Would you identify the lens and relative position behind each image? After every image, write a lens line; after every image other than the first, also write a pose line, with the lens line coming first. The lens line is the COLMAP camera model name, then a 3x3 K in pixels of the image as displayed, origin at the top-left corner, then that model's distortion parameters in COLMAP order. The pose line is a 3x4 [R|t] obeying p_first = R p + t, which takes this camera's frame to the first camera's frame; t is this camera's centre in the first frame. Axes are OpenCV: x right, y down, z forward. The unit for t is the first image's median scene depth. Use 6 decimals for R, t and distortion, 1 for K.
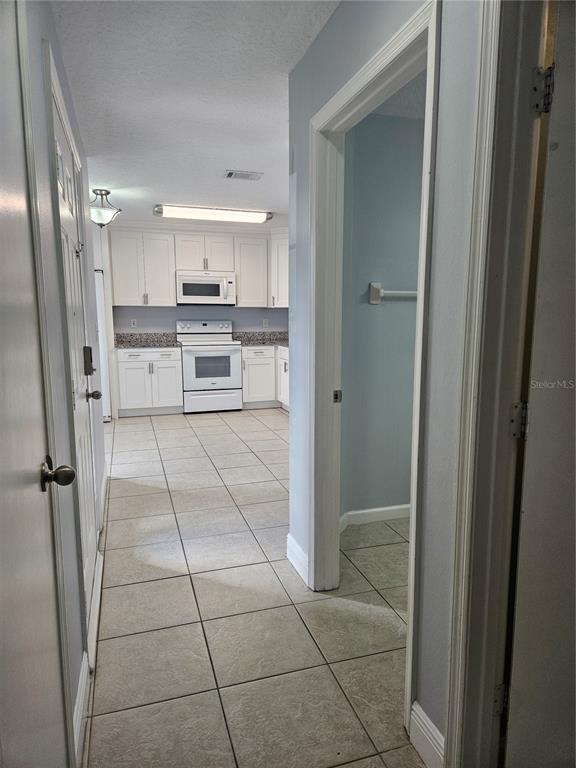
lens RADIAL K [[512.0, 0, 294.2], [0, 512.0, 376.6], [0, 0, 1]] dist [0.082201, -0.077368]
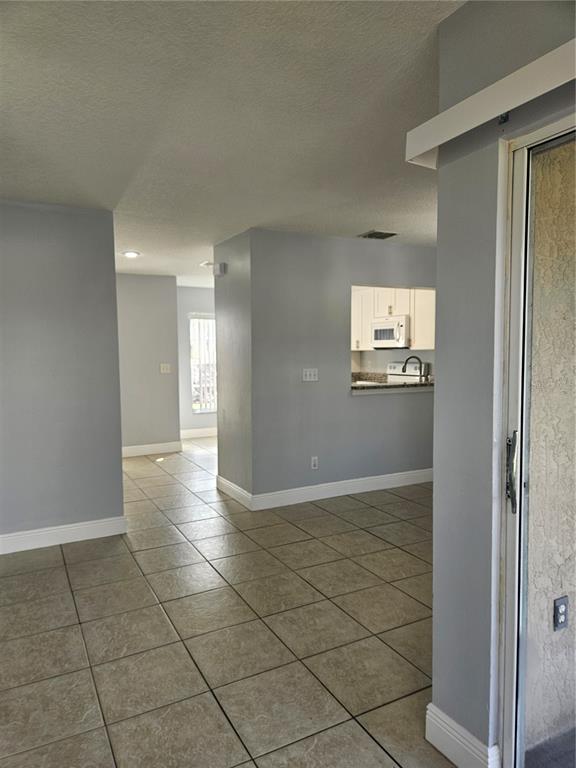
lens RADIAL K [[520.1, 0, 279.9], [0, 520.1, 383.5], [0, 0, 1]] dist [0.076096, -0.083354]
pose [[0.154960, 0.059129, -0.986150, 0.866291], [-0.108839, 0.993153, 0.042446, -0.089652], [0.981907, 0.100754, 0.160335, 0.622855]]
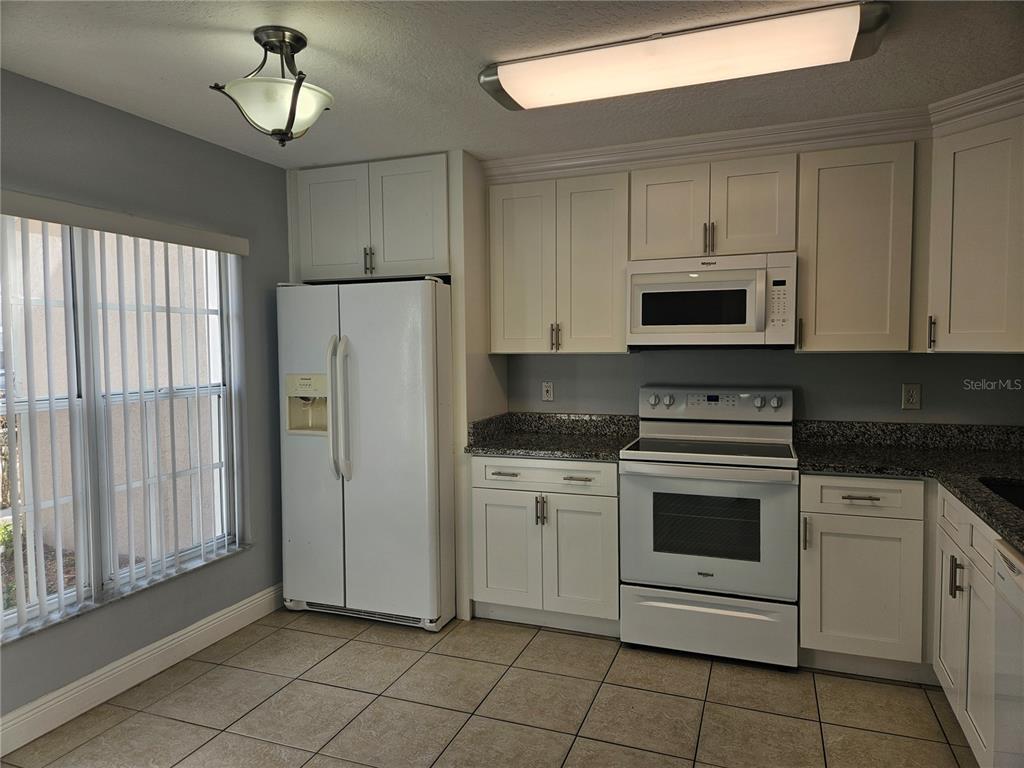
lens RADIAL K [[682.6, 0, 505.3], [0, 682.6, 382.9], [0, 0, 1]] dist [0.082201, -0.077368]
pose [[0.773802, 0.029018, -0.632763, 0.028674], [-0.068829, 0.996887, -0.038454, -0.087139], [0.629677, 0.073308, 0.773390, 0.540241]]
